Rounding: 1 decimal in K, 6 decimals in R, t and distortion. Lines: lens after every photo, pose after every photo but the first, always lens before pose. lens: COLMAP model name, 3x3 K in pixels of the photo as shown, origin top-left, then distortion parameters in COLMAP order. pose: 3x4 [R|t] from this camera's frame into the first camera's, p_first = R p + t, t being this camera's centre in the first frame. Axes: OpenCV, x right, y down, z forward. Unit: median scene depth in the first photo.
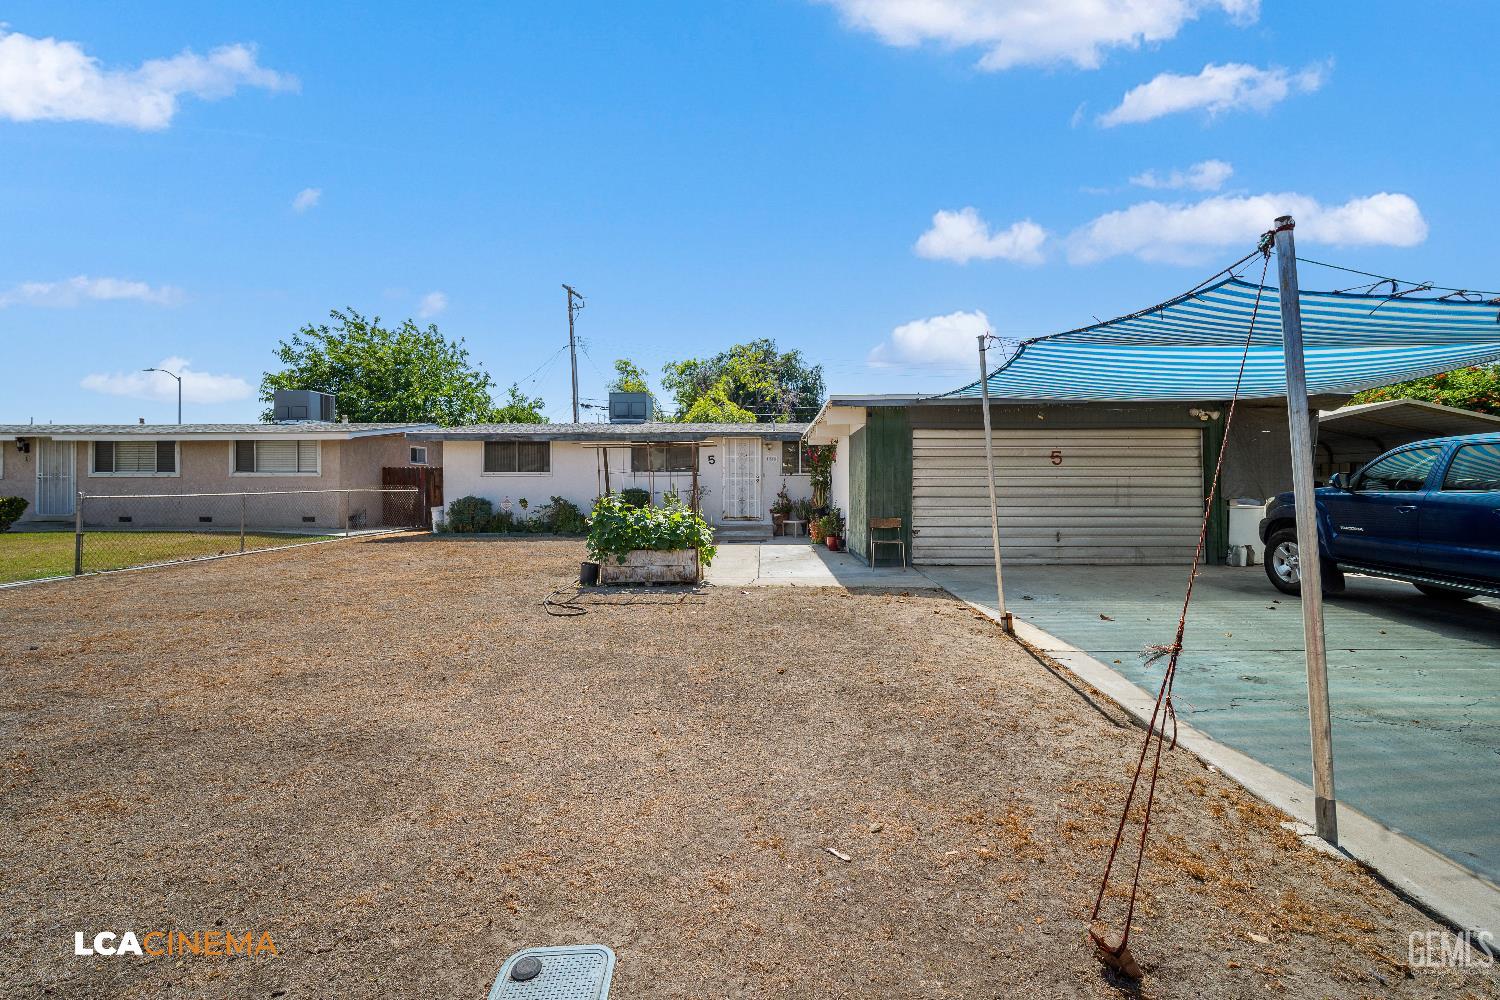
lens RADIAL K [[656.0, 0, 758.5], [0, 656.0, 497.1], [0, 0, 1]] dist [-0.002933, -0.000230]
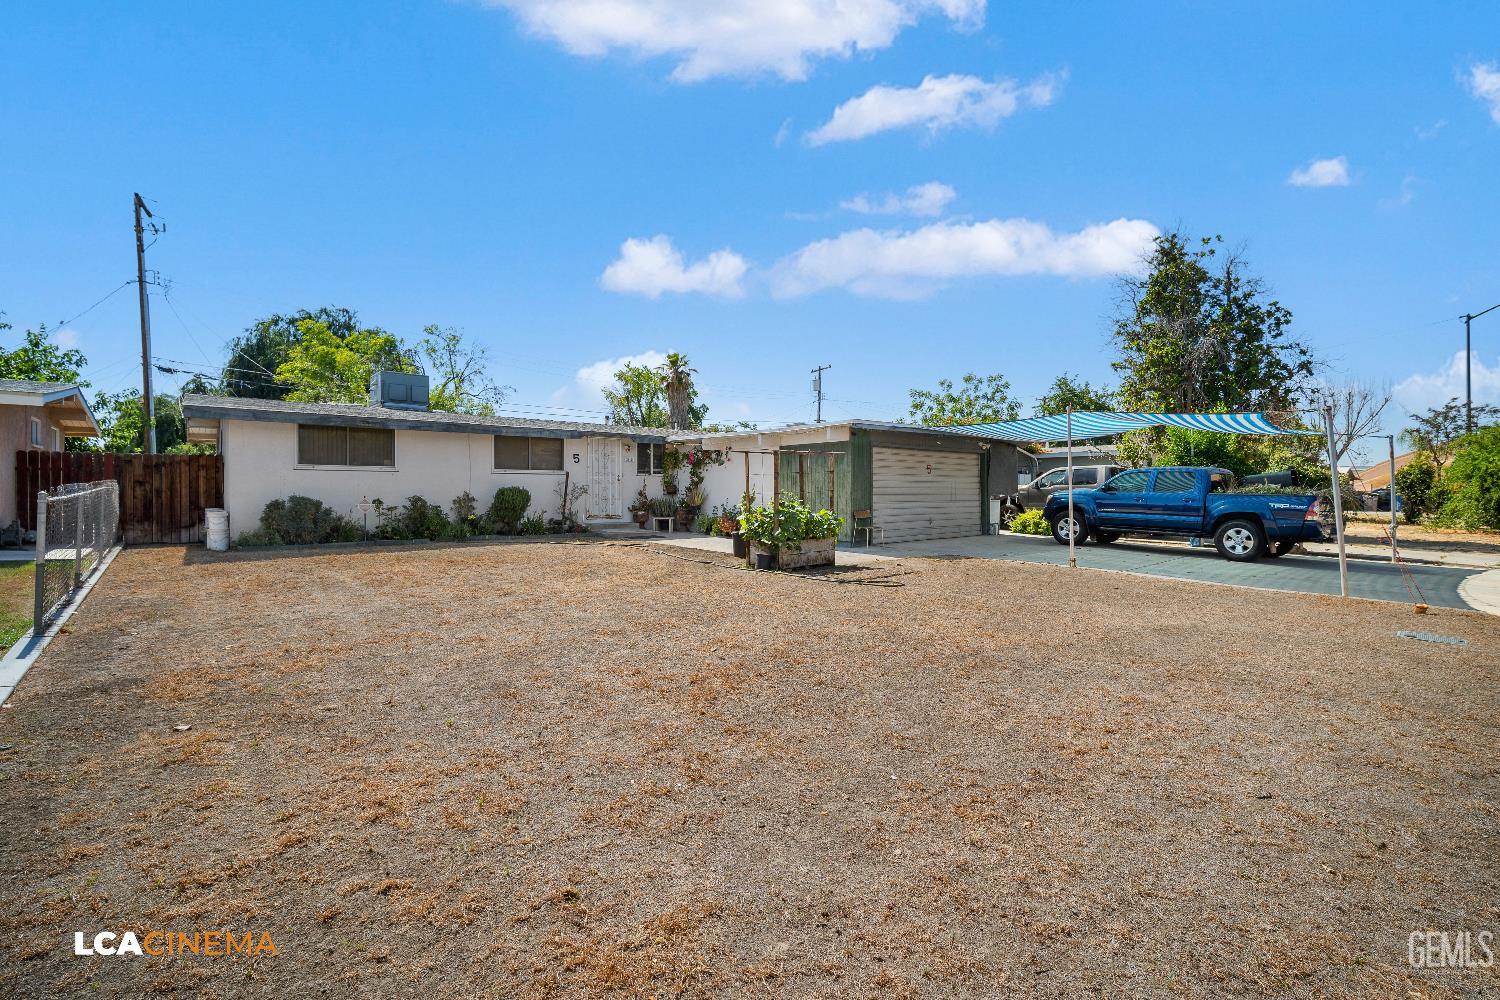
lens RADIAL K [[656.0, 0, 758.7], [0, 656.0, 499.2], [0, 0, 1]] dist [-0.002933, -0.000230]
pose [[0.751330, -0.007111, 0.659889, -0.521337], [0.003306, 0.999970, 0.007011, -0.001261], [-0.659919, -0.003086, 0.751330, 0.070838]]
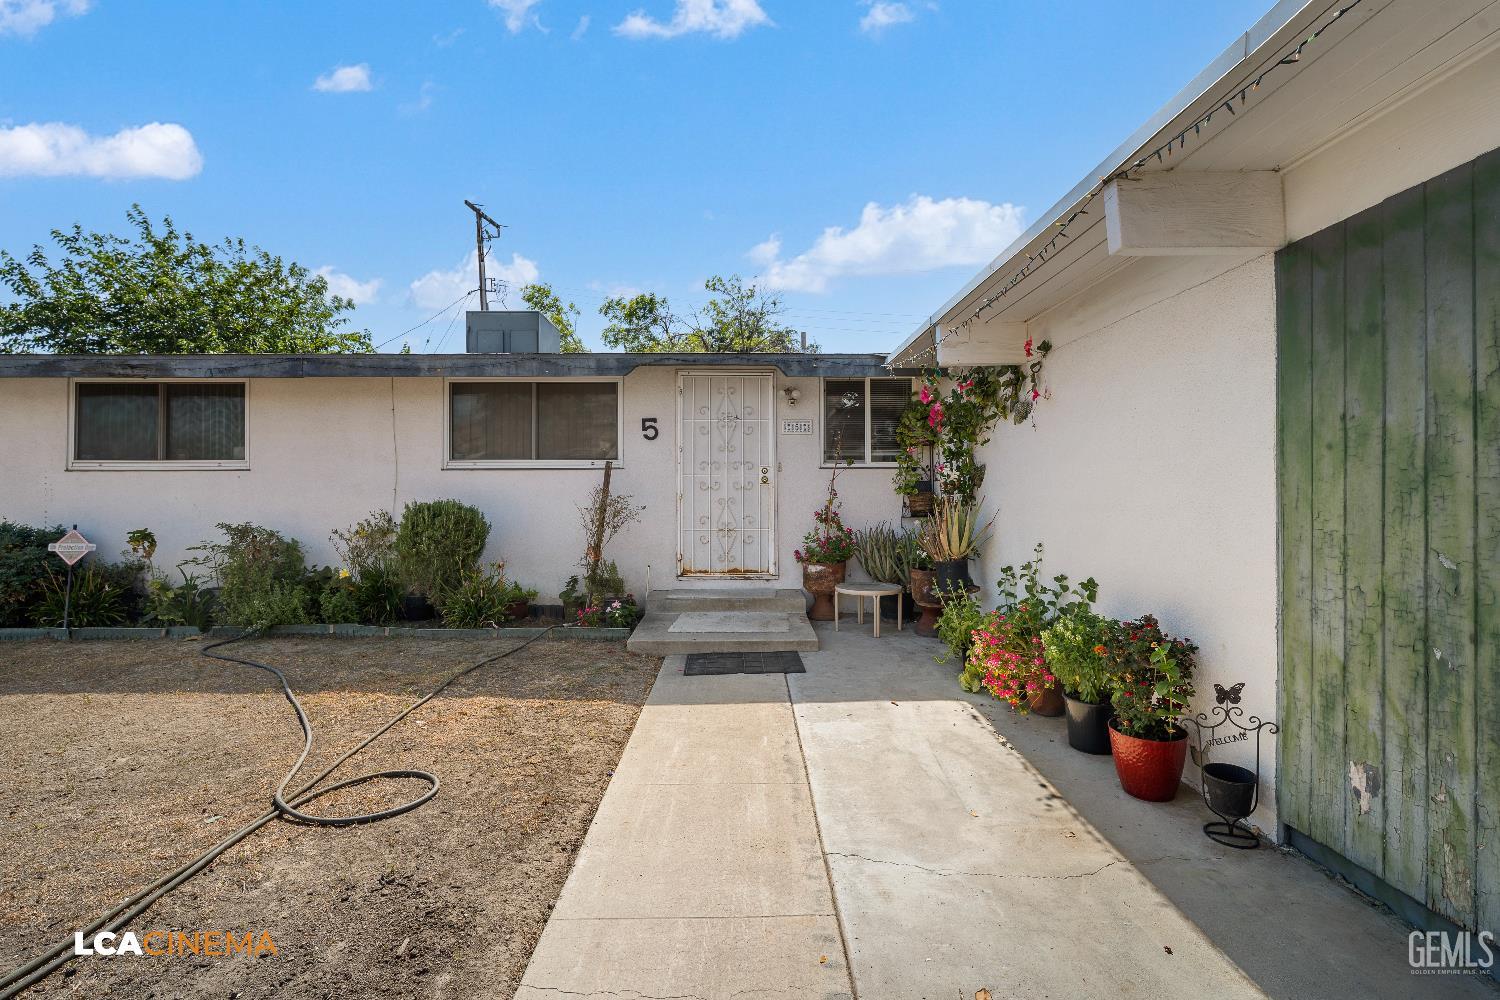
lens RADIAL K [[656.0, 0, 757.3], [0, 656.0, 498.5], [0, 0, 1]] dist [-0.002933, -0.000230]
pose [[0.999666, -0.003046, 0.025676, -0.016211], [0.003095, 0.999993, -0.001879, -0.013319], [-0.025670, 0.001957, 0.999669, 0.598503]]
